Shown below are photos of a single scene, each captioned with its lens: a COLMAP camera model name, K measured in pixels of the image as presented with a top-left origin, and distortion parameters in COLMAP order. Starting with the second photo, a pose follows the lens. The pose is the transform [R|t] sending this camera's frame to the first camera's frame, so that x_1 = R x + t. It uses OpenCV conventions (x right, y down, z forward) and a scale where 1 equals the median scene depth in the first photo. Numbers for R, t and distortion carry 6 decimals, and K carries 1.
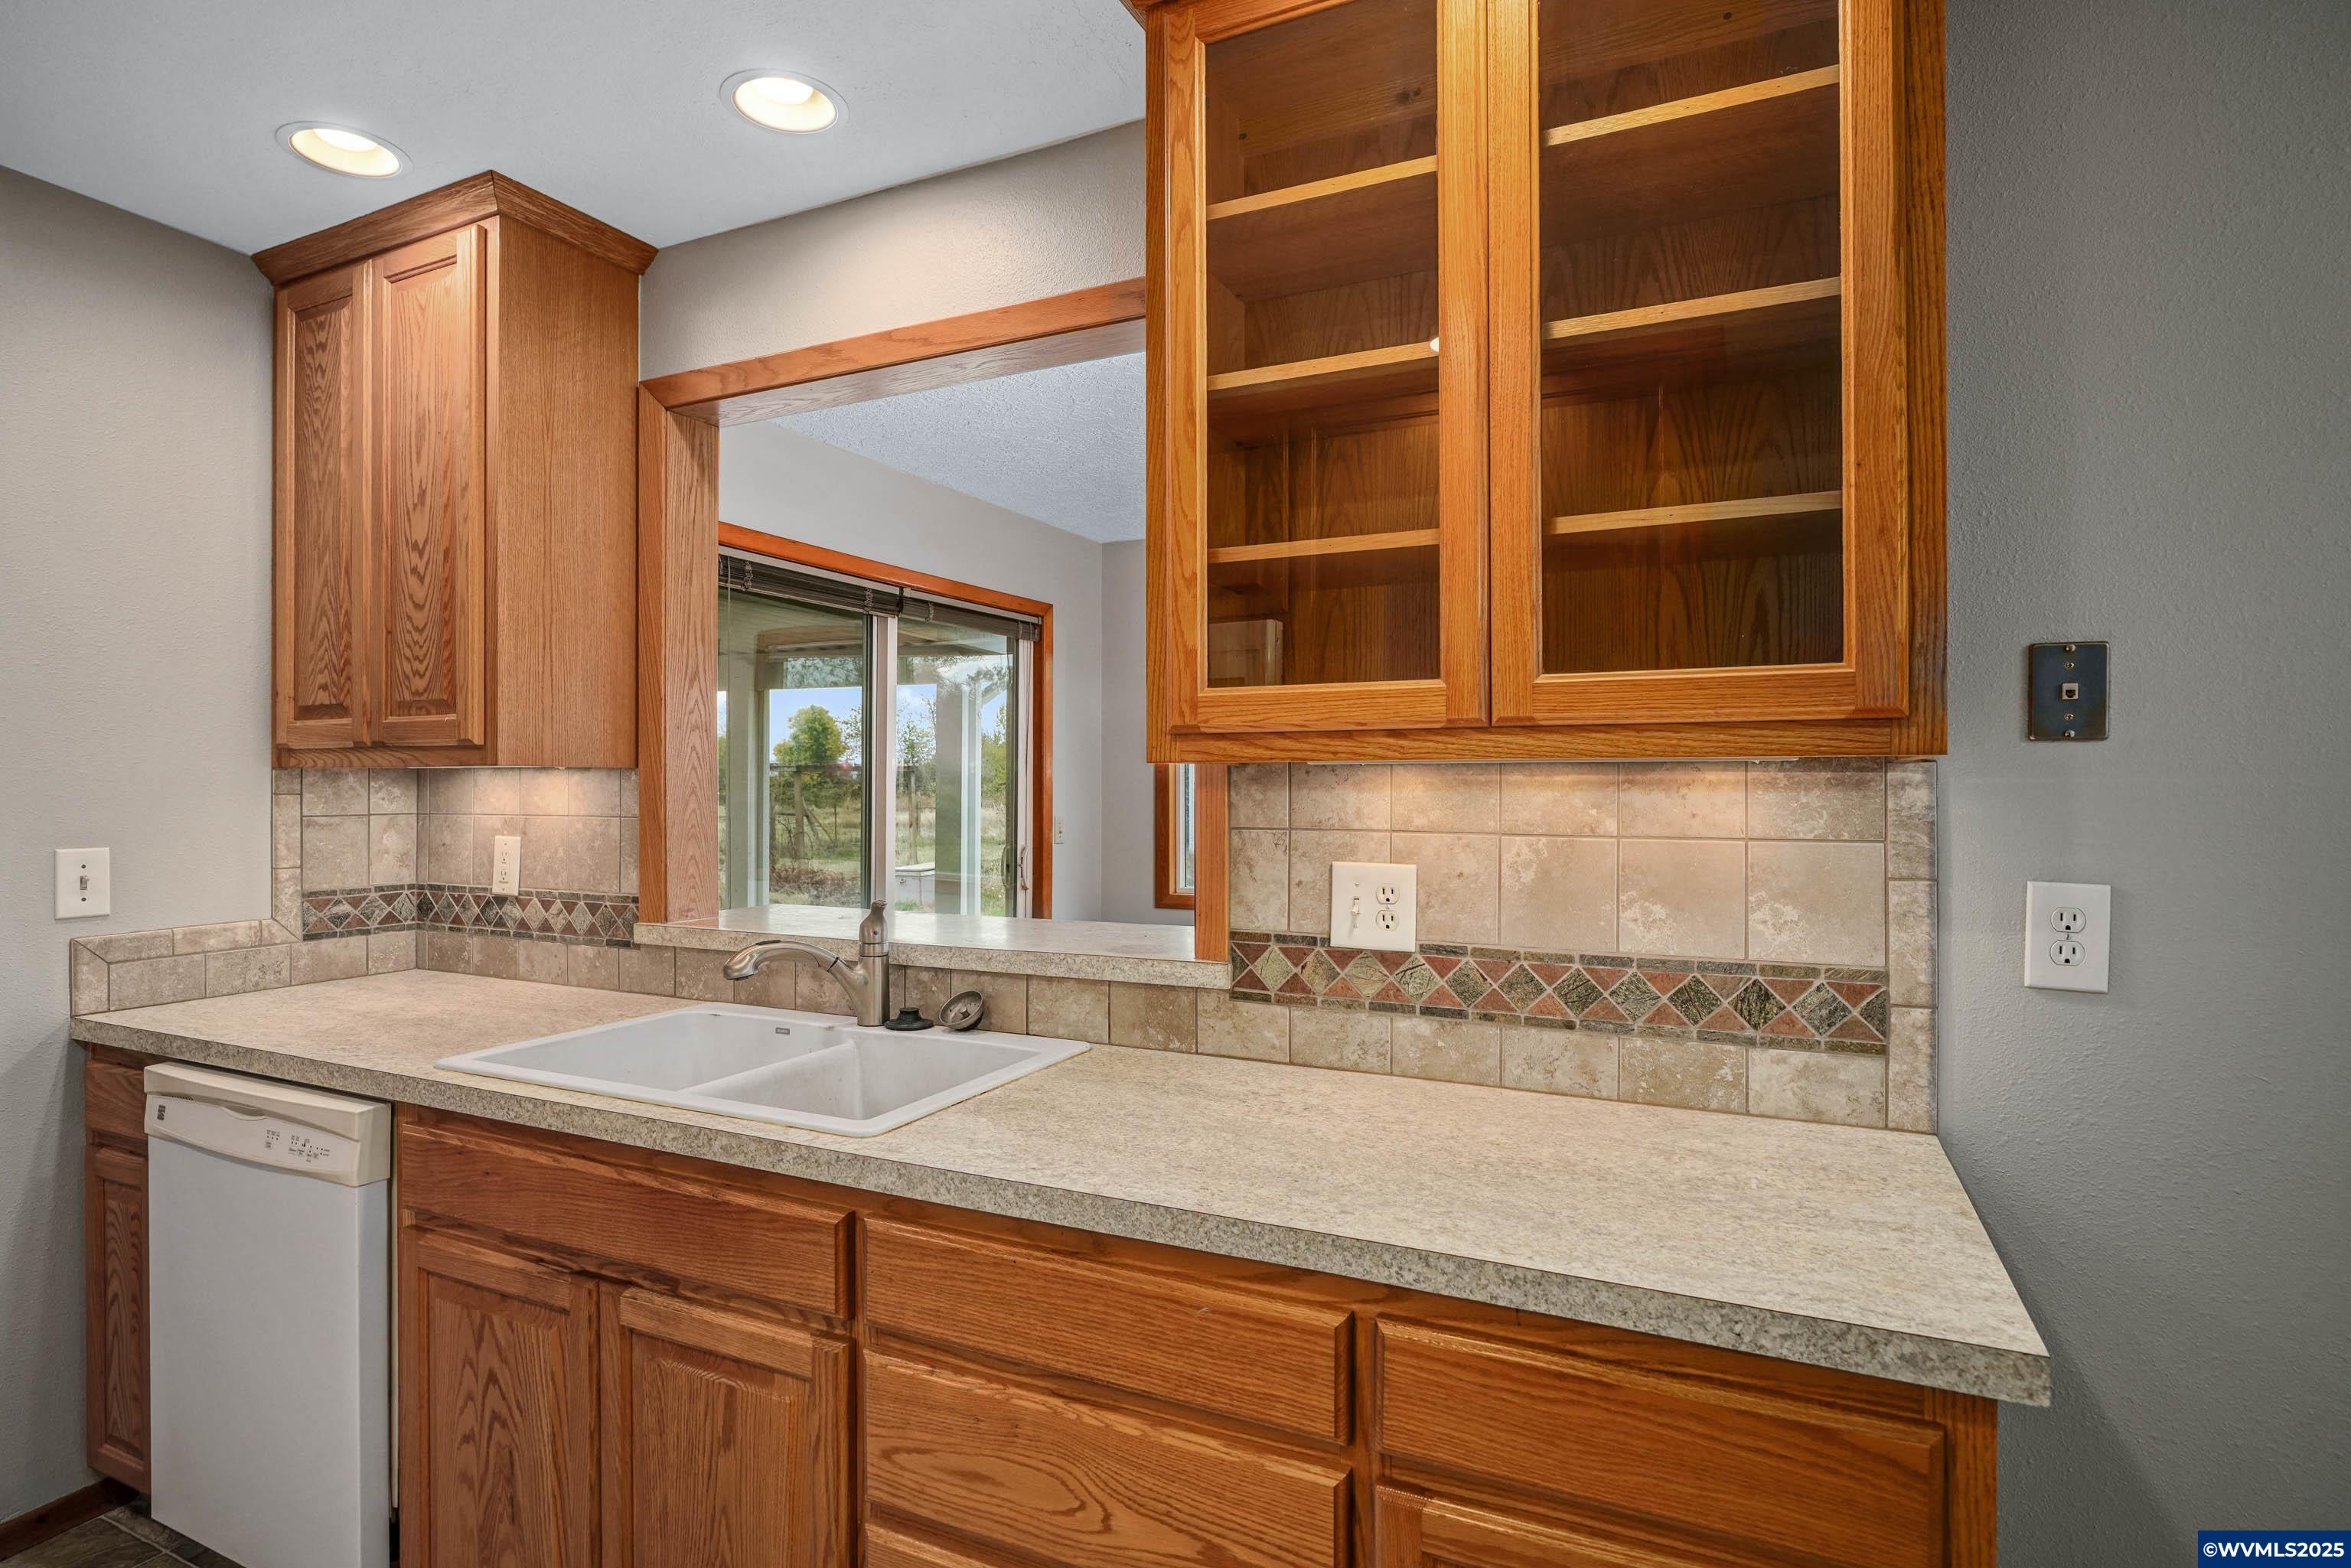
lens RADIAL K [[1181.0, 0, 1175.5], [0, 1181.0, 784.0], [0, 0, 1]] dist [-0.003776, -0.000275]
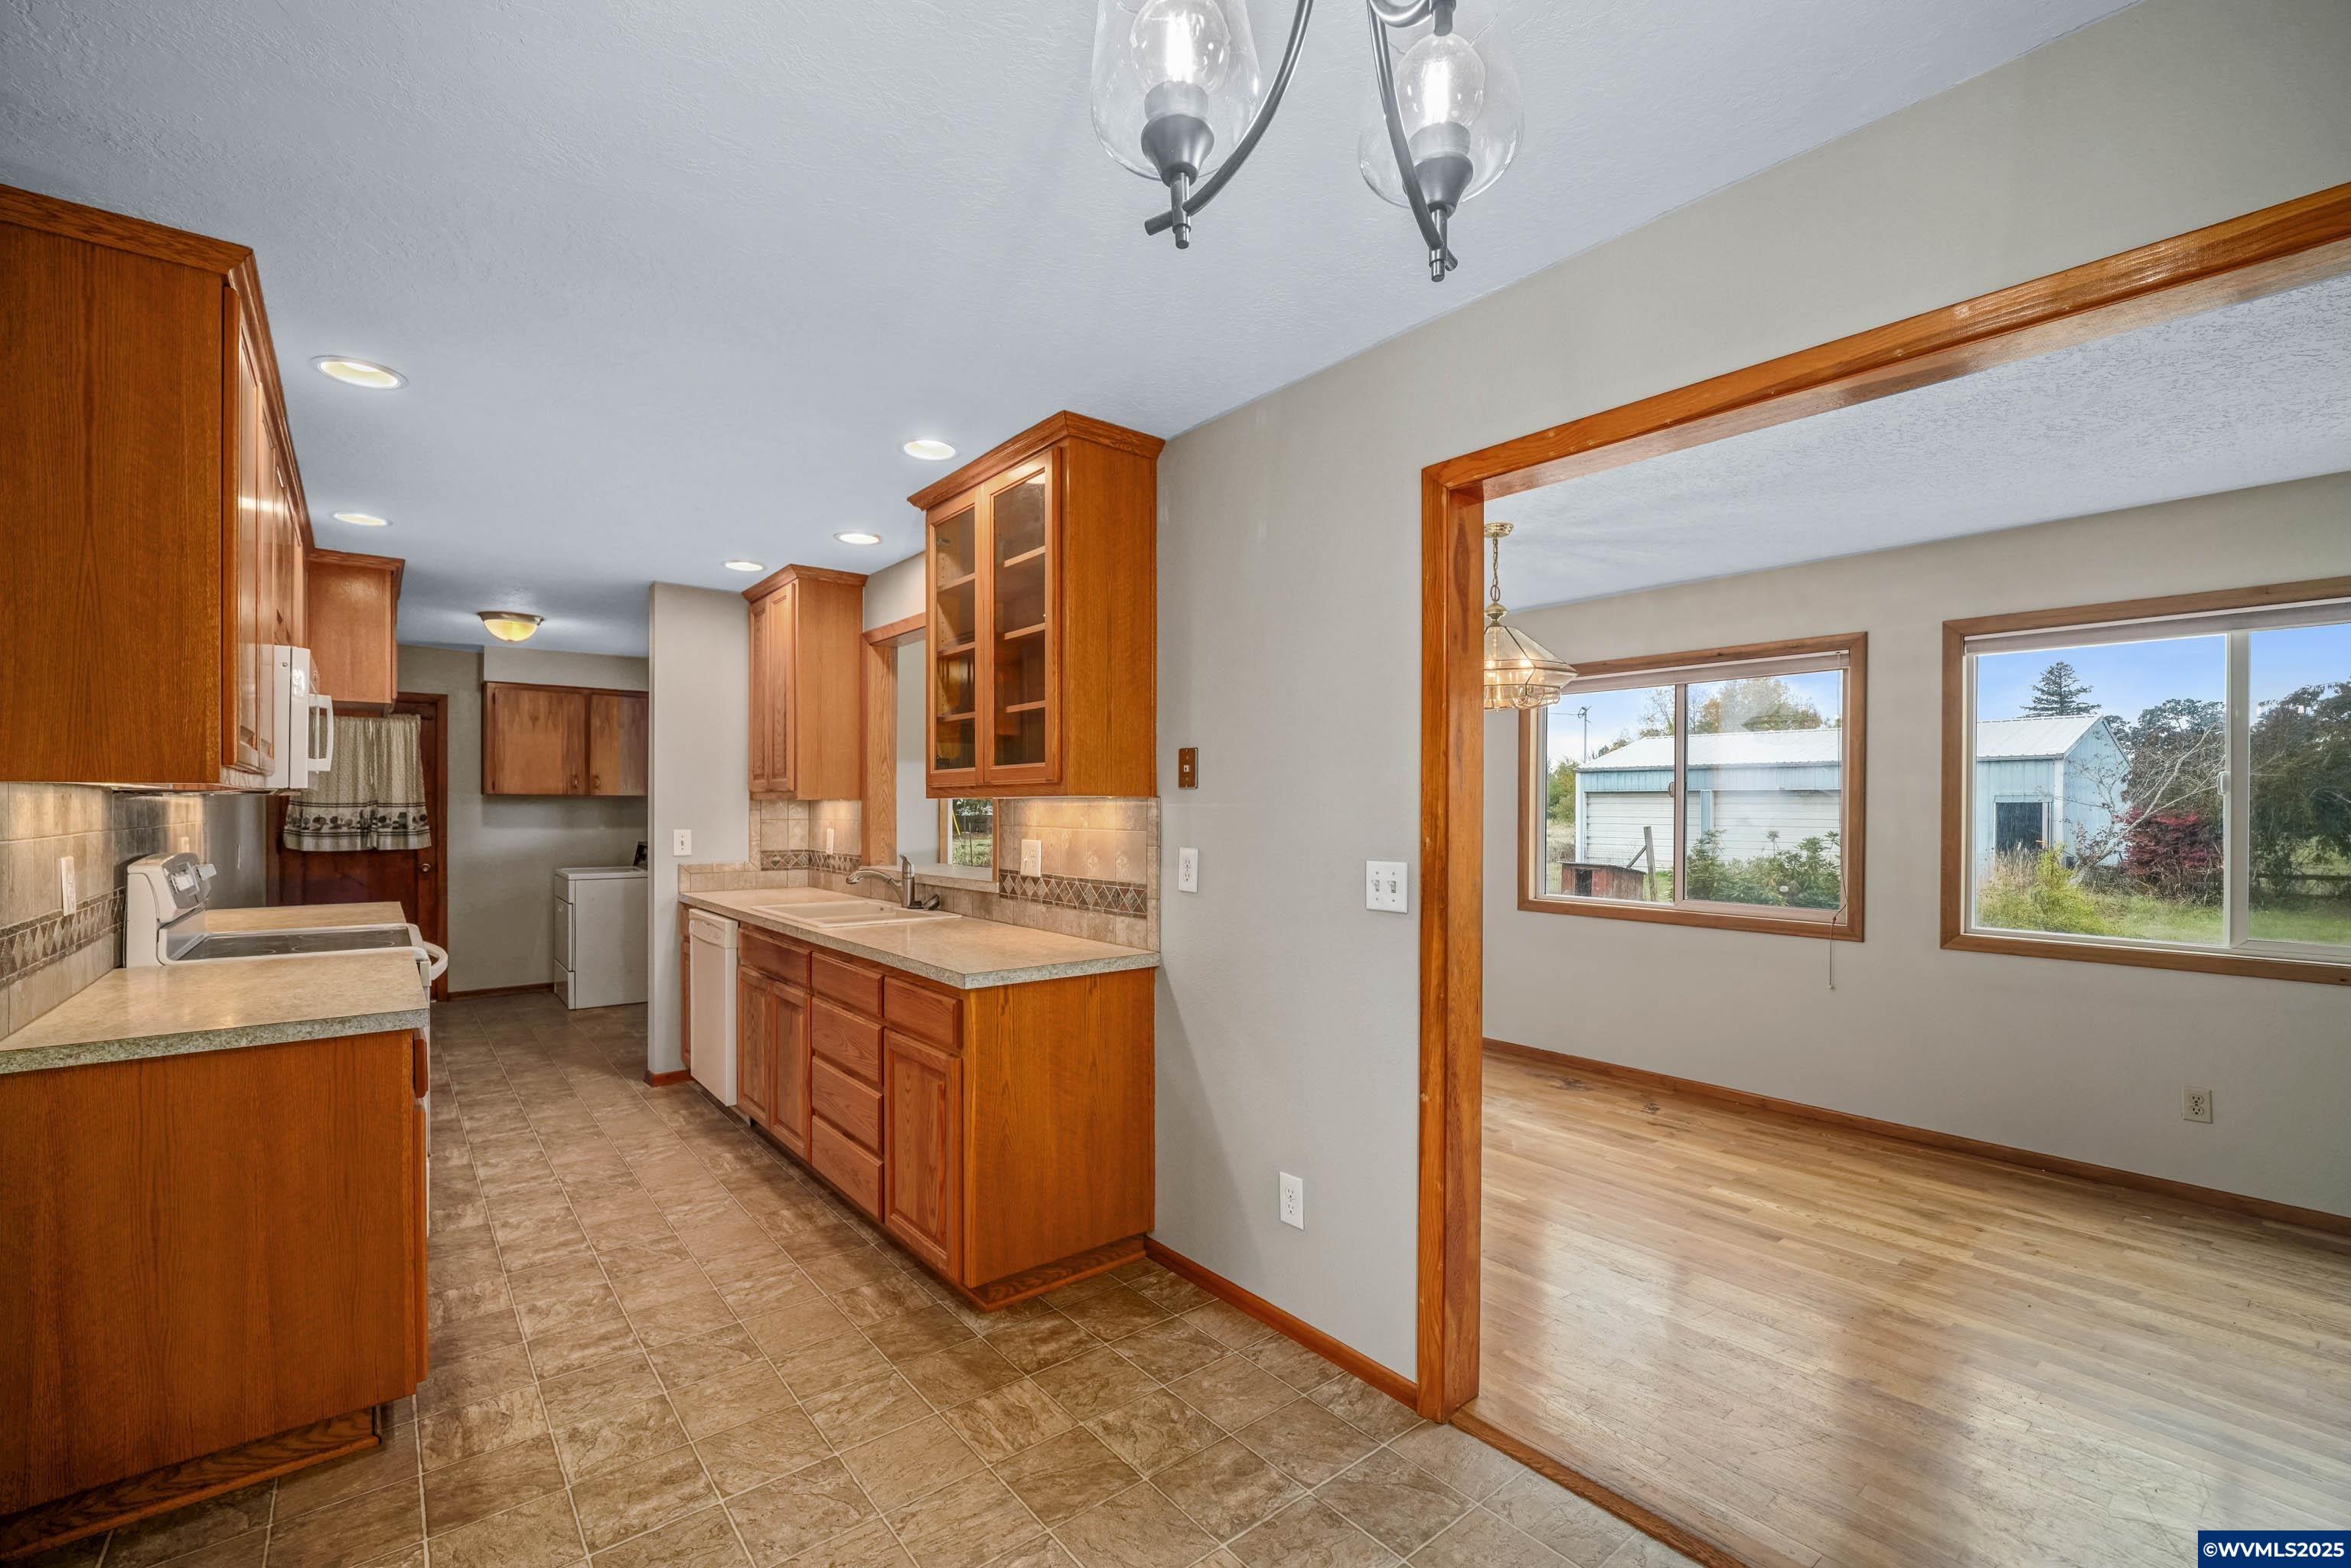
lens RADIAL K [[981.4, 0, 1192.9], [0, 981.4, 813.7], [0, 0, 1]] dist [-0.001910, 0.003289]
pose [[0.910565, 0.005107, -0.413334, 1.277465], [-0.003159, 0.999980, 0.005396, 0.002485], [0.413354, -0.003608, 0.910563, -0.666293]]
